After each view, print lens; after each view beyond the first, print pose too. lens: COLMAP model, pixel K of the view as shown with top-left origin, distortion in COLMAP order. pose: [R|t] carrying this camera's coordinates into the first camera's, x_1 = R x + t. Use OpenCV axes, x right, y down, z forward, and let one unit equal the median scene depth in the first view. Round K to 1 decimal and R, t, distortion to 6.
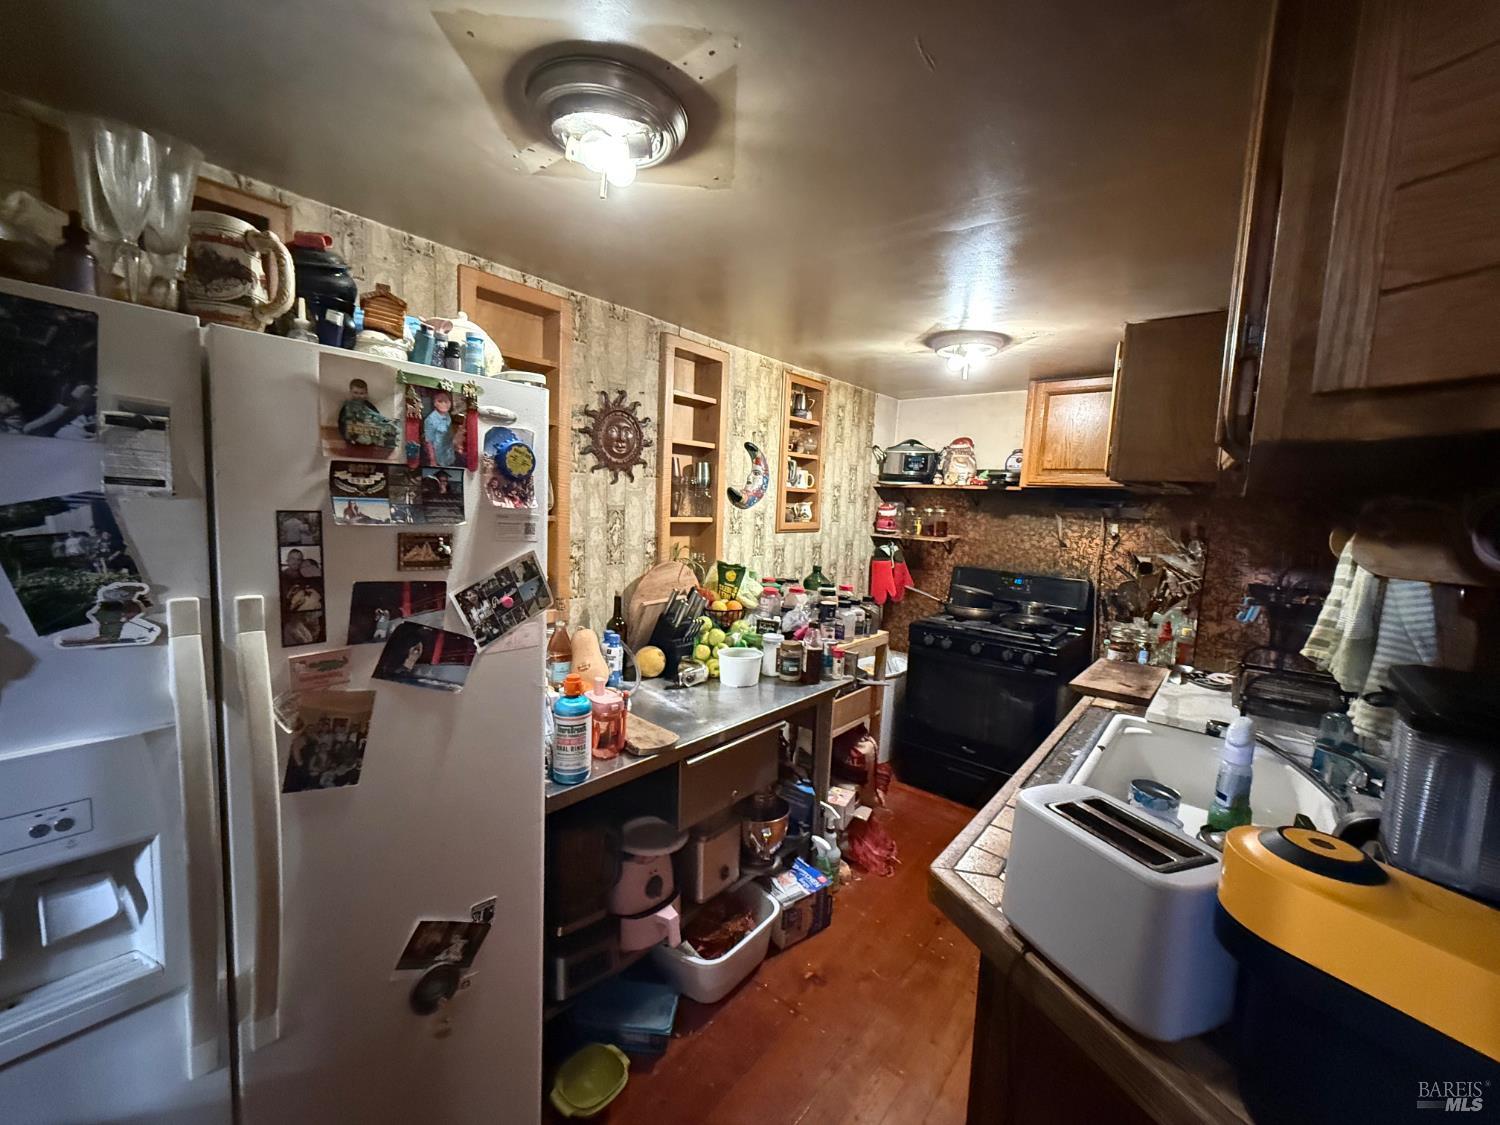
lens RADIAL K [[593.8, 0, 749.4], [0, 593.8, 558.8], [0, 0, 1]] dist [0.000634, 0.000107]
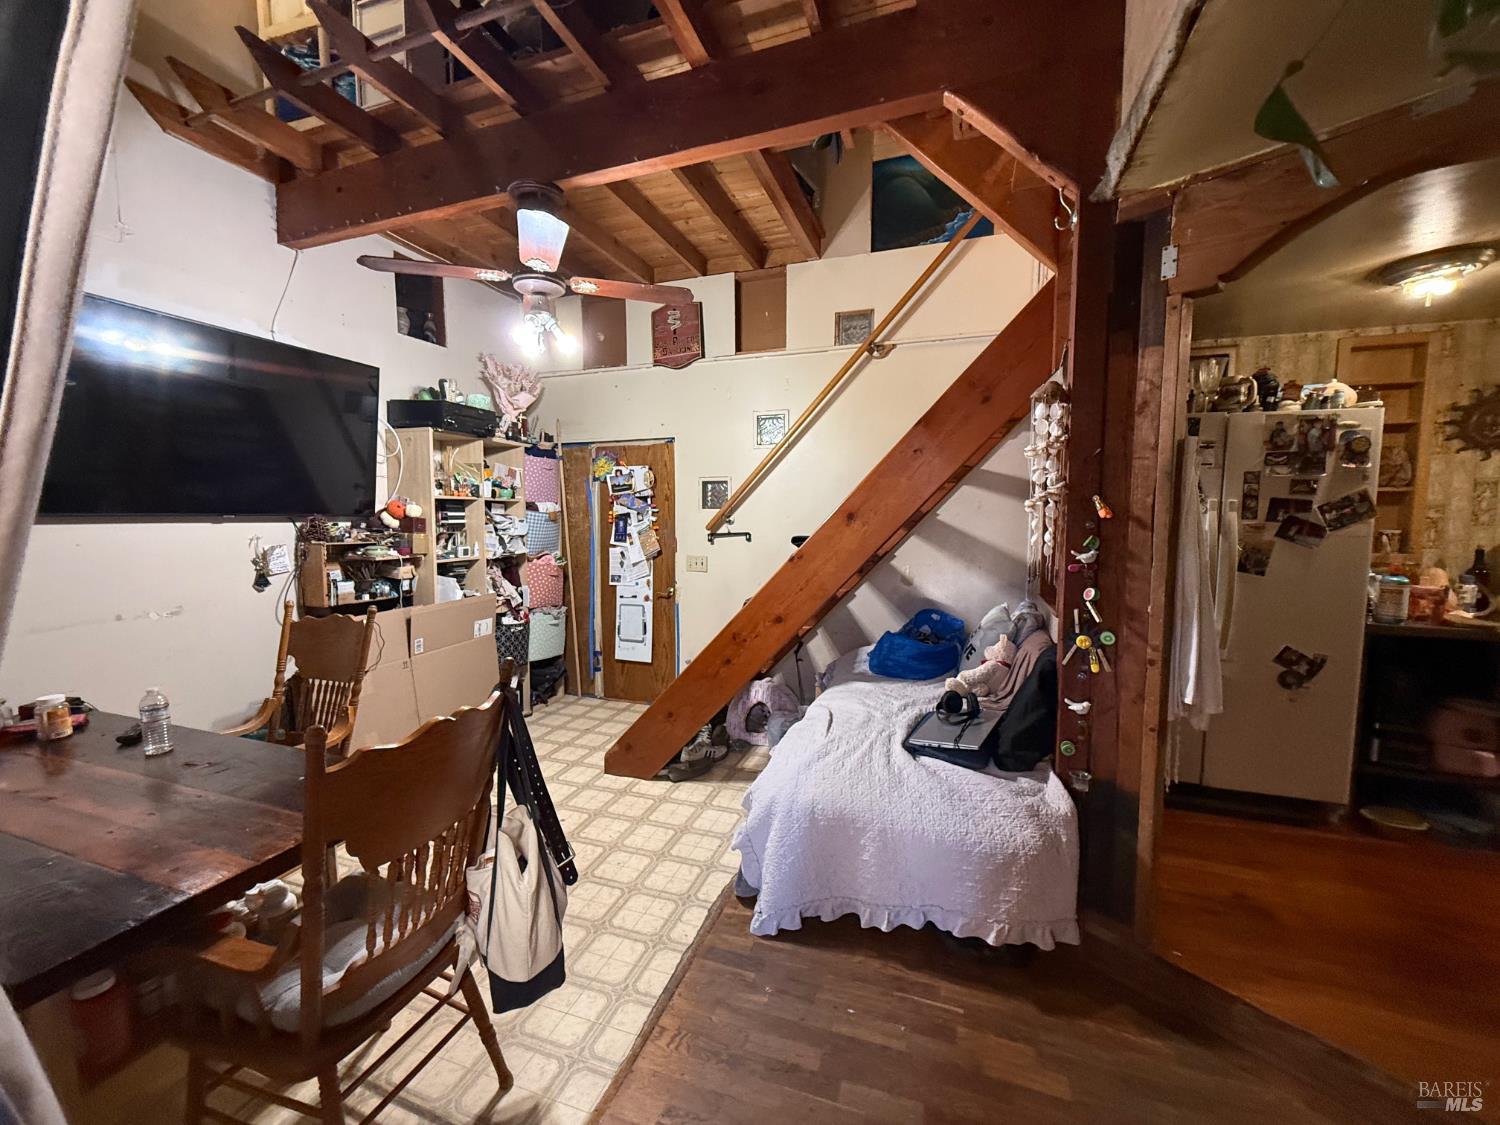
lens RADIAL K [[593.8, 0, 749.4], [0, 593.8, 558.8], [0, 0, 1]] dist [0.000634, 0.000107]
pose [[0.328764, 0.033409, -0.943821, 0.963661], [-0.086484, 0.996240, 0.005139, 0.442852], [0.940444, 0.079936, 0.330417, -1.818082]]
